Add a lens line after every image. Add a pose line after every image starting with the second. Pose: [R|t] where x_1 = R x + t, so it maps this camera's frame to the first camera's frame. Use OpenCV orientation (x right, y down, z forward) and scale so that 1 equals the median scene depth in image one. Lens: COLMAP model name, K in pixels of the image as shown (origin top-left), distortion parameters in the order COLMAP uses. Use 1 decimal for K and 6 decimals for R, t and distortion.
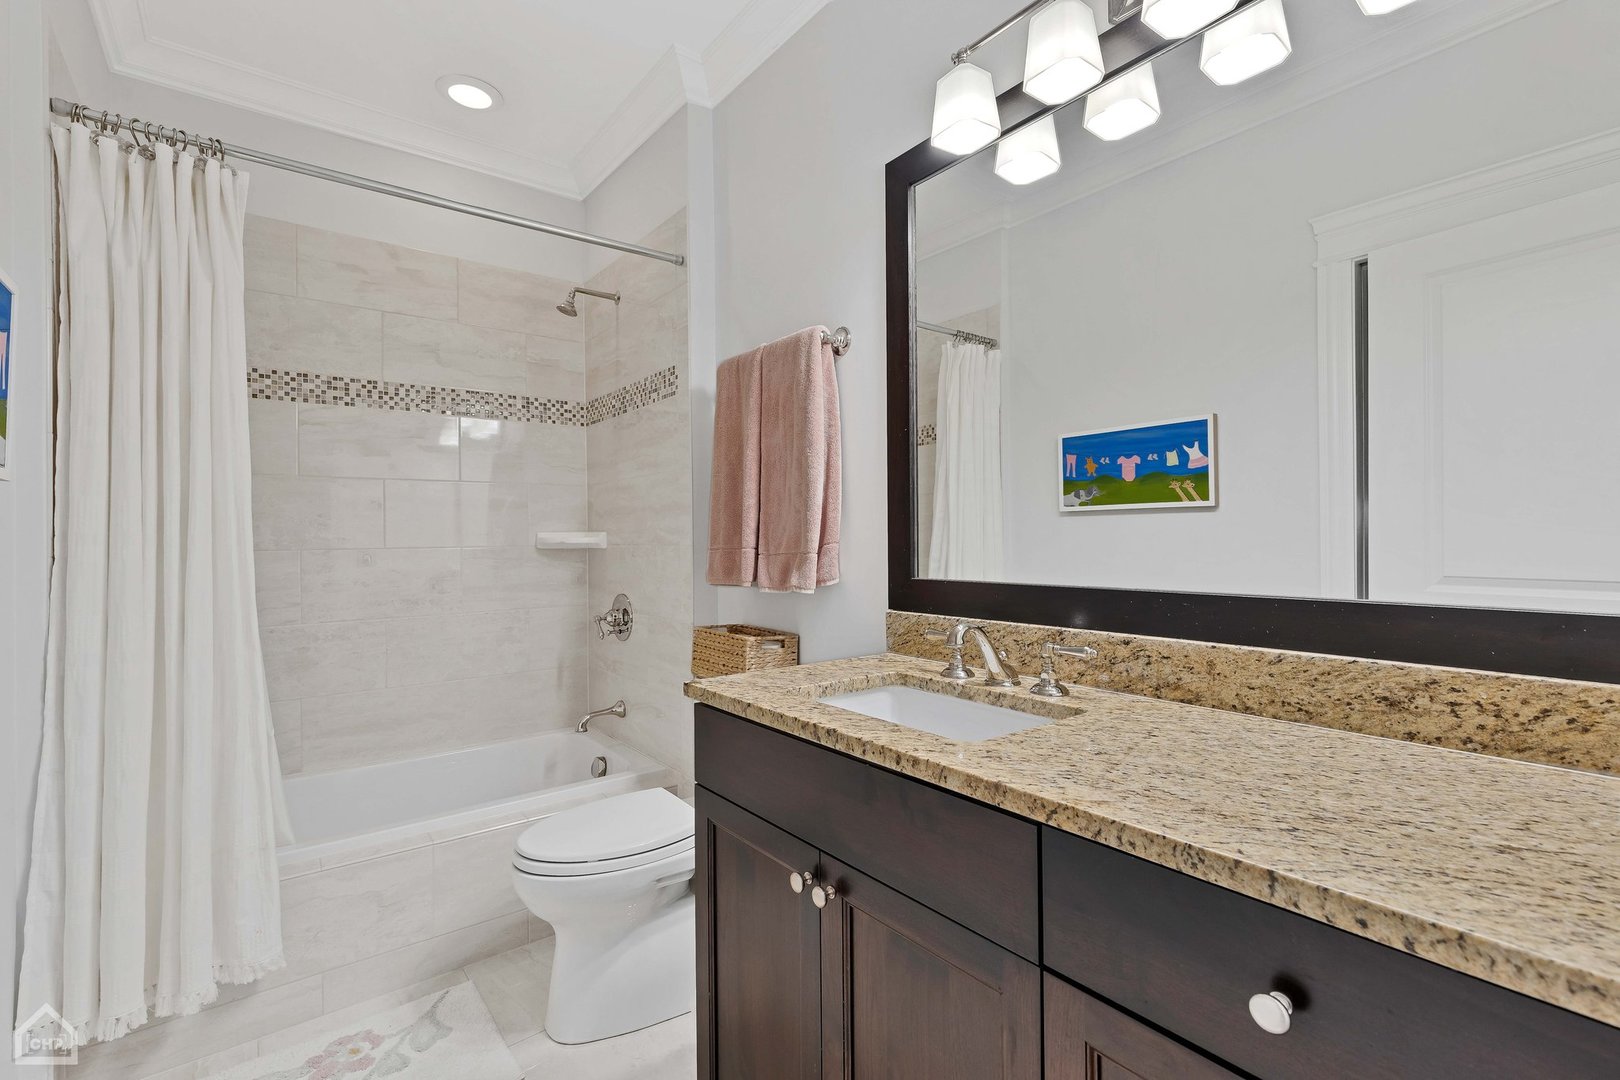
lens RADIAL K [[742.8, 0, 814.7], [0, 742.8, 530.3], [0, 0, 1]] dist [0.001046, 0.001374]
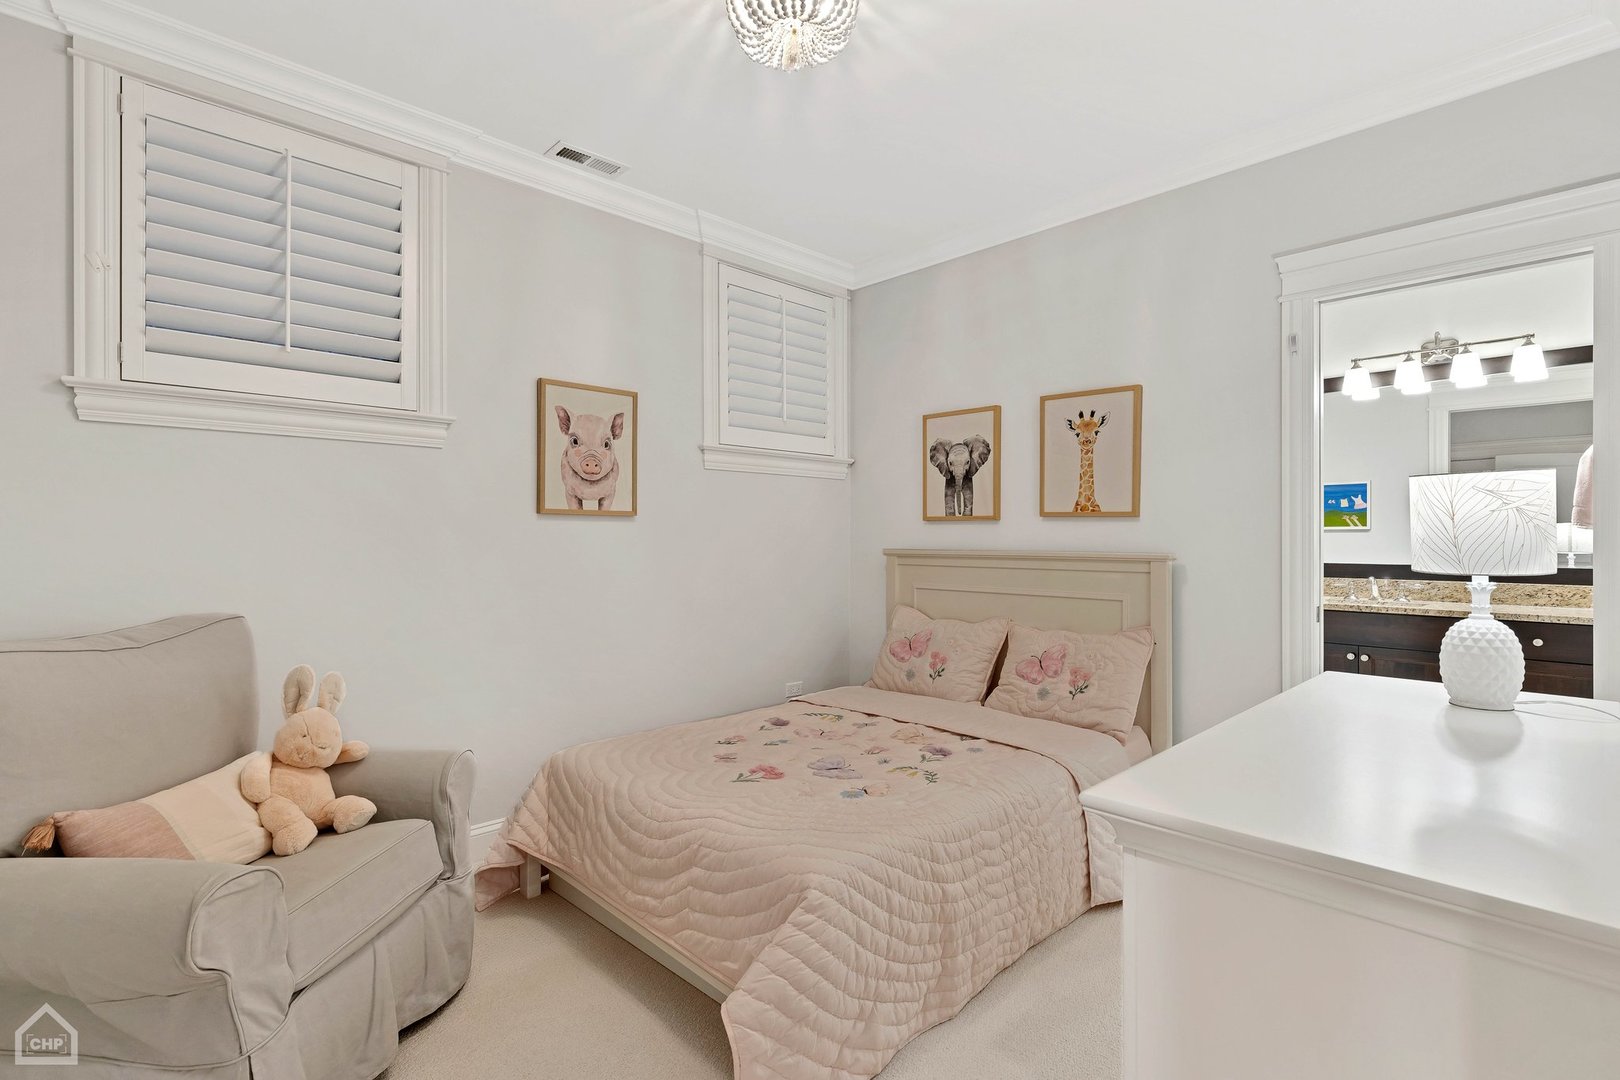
lens RADIAL K [[701.2, 0, 897.8], [0, 701.2, 537.4], [0, 0, 1]] dist [-0.008825, -0.000950]
pose [[0.995129, 0.010891, 0.097974, -0.821822], [-0.011270, 0.999931, 0.003310, -0.004835], [-0.097932, -0.004398, 0.995183, -0.640687]]
